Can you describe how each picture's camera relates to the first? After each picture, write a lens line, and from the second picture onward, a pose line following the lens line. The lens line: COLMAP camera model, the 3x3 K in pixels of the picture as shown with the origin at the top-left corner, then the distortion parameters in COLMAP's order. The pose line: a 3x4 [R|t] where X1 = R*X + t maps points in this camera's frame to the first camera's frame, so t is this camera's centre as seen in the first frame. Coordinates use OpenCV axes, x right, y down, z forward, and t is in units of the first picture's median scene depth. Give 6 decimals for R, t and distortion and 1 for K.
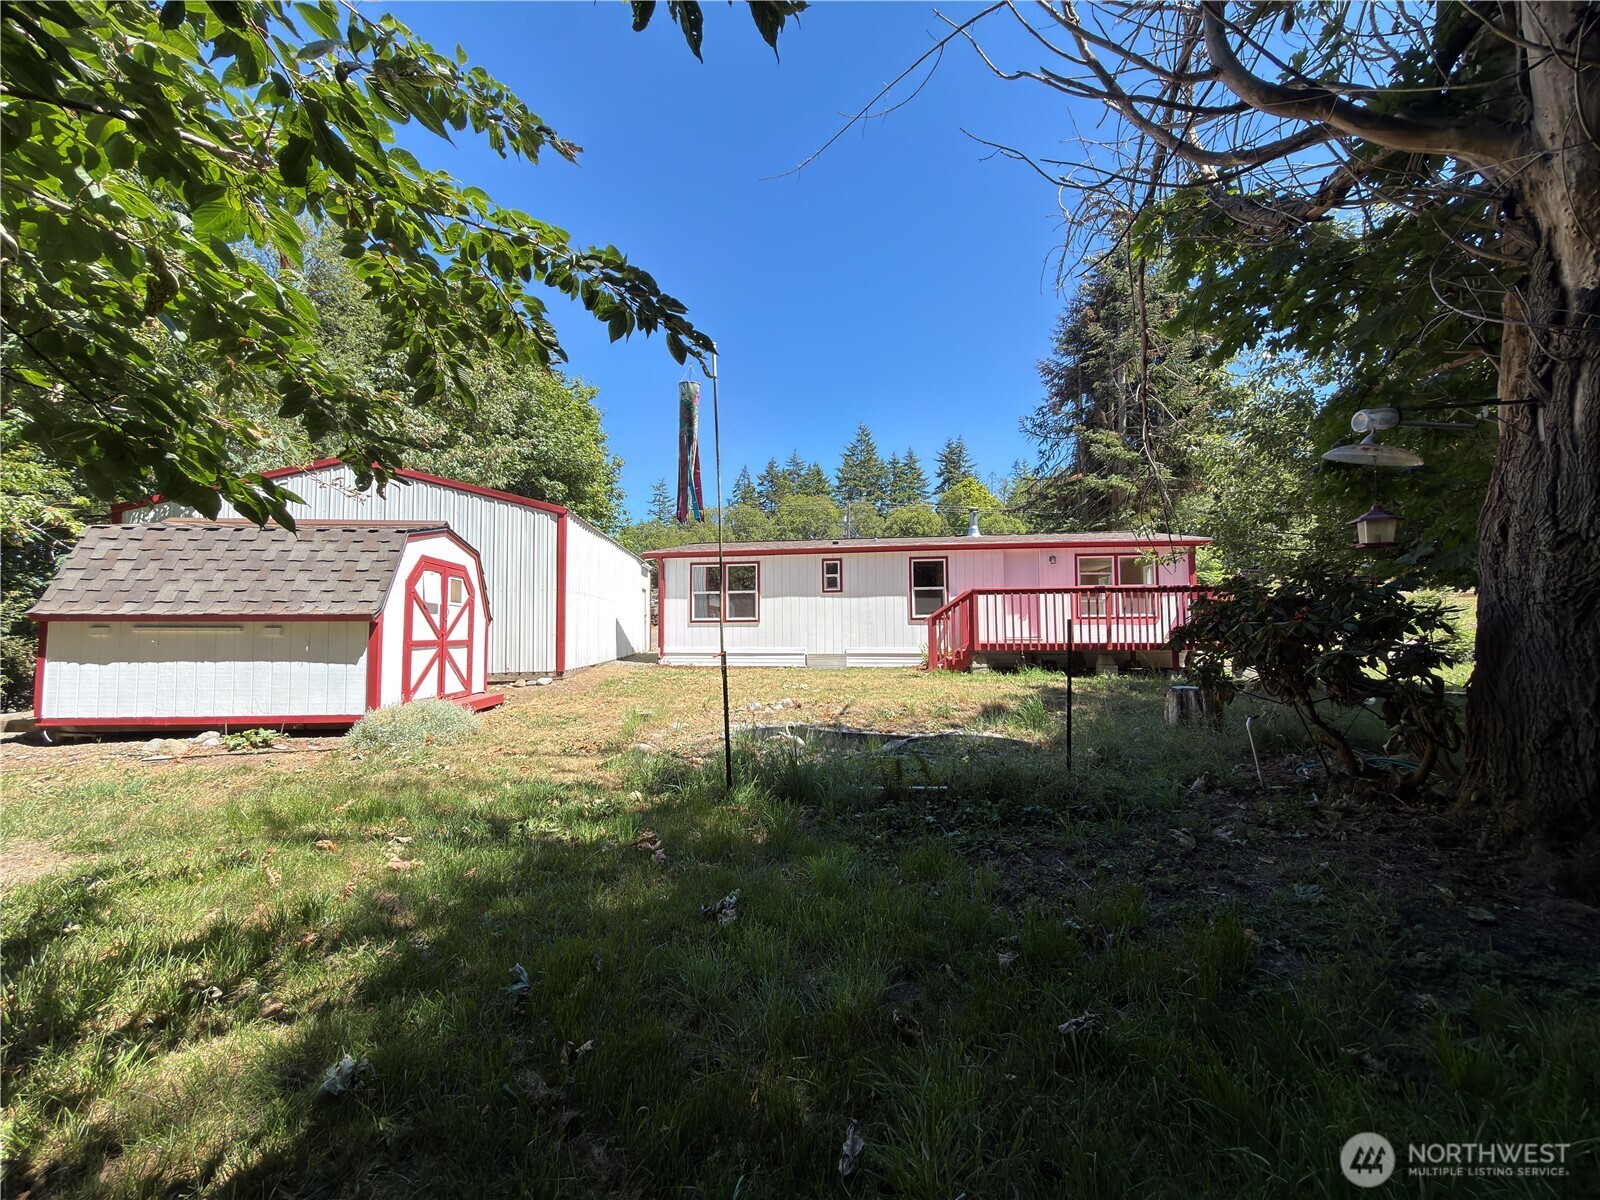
lens RADIAL K [[643.6, 0, 792.7], [0, 643.6, 599.4], [0, 0, 1]] dist [-0.000824, -0.000113]
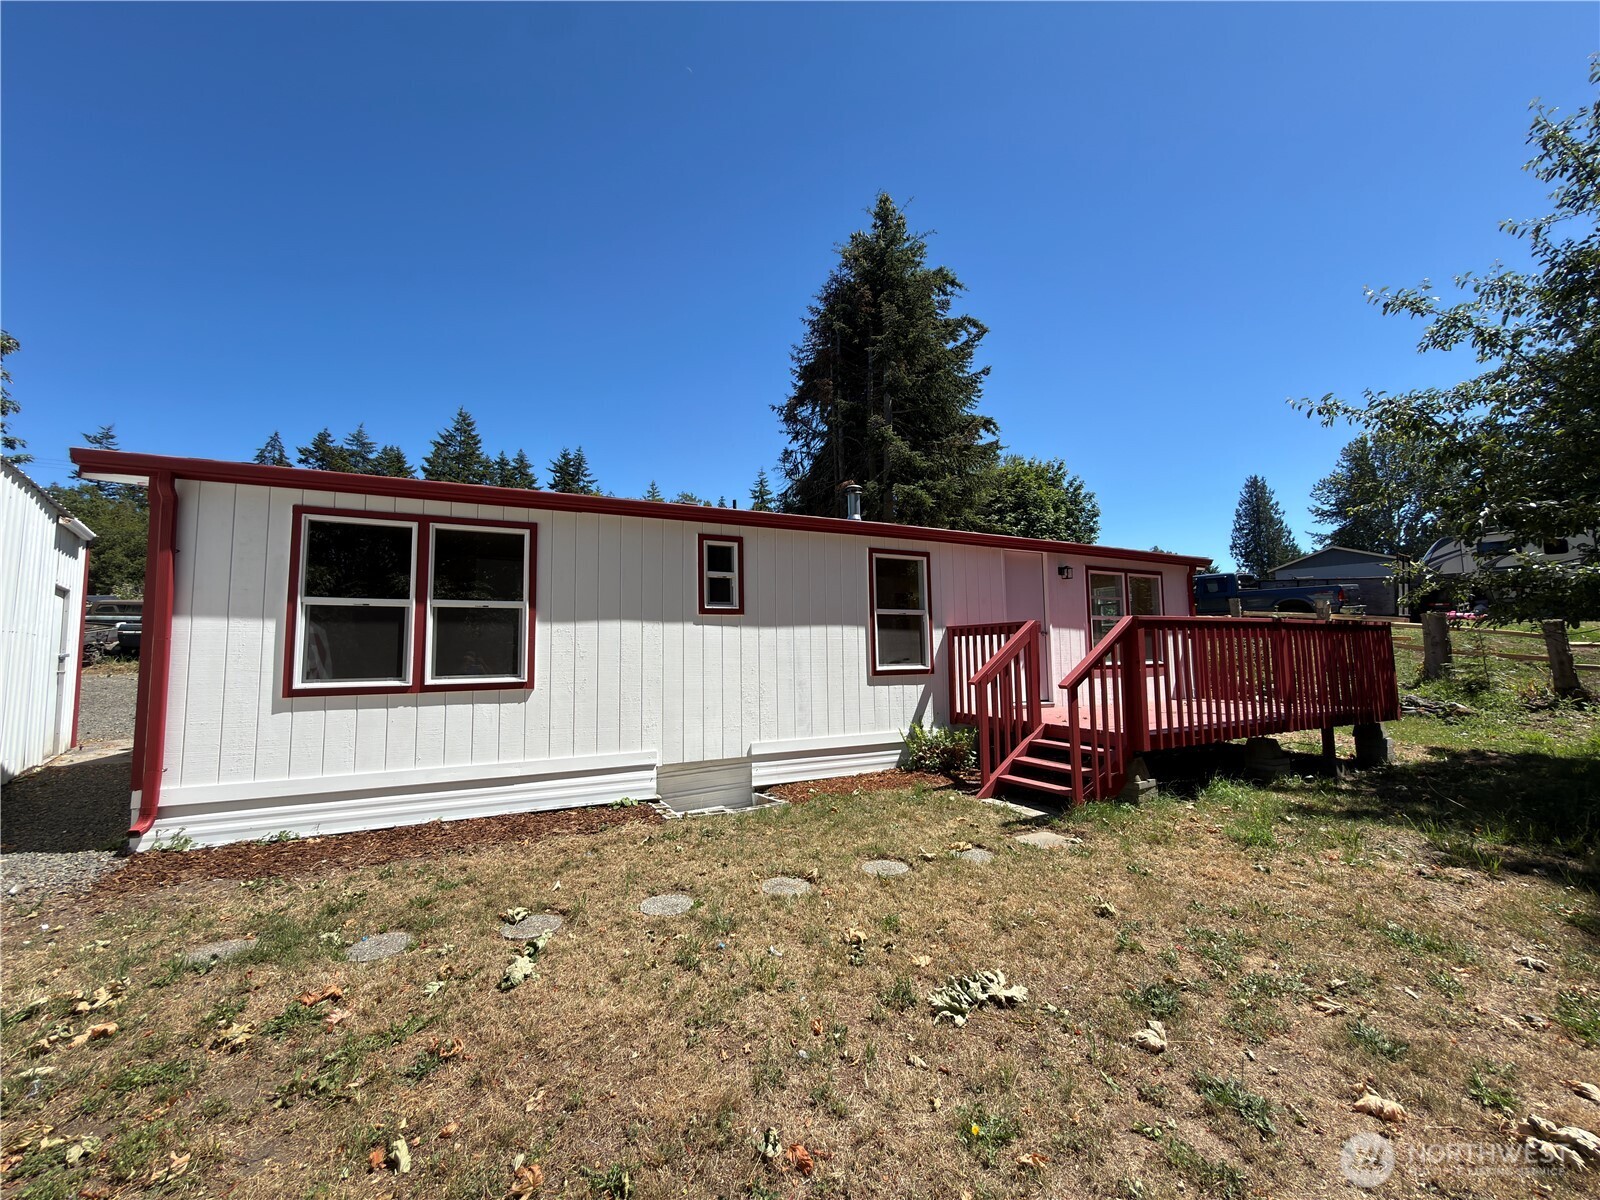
lens RADIAL K [[638.4, 0, 800.0], [0, 638.4, 600.0], [0, 0, 1]] dist [0.000474, -0.000432]
pose [[0.802363, 0.045458, 0.595102, -0.144935], [-0.021937, 0.998668, -0.046709, -0.001422], [-0.596433, 0.024423, 0.802291, 0.602862]]
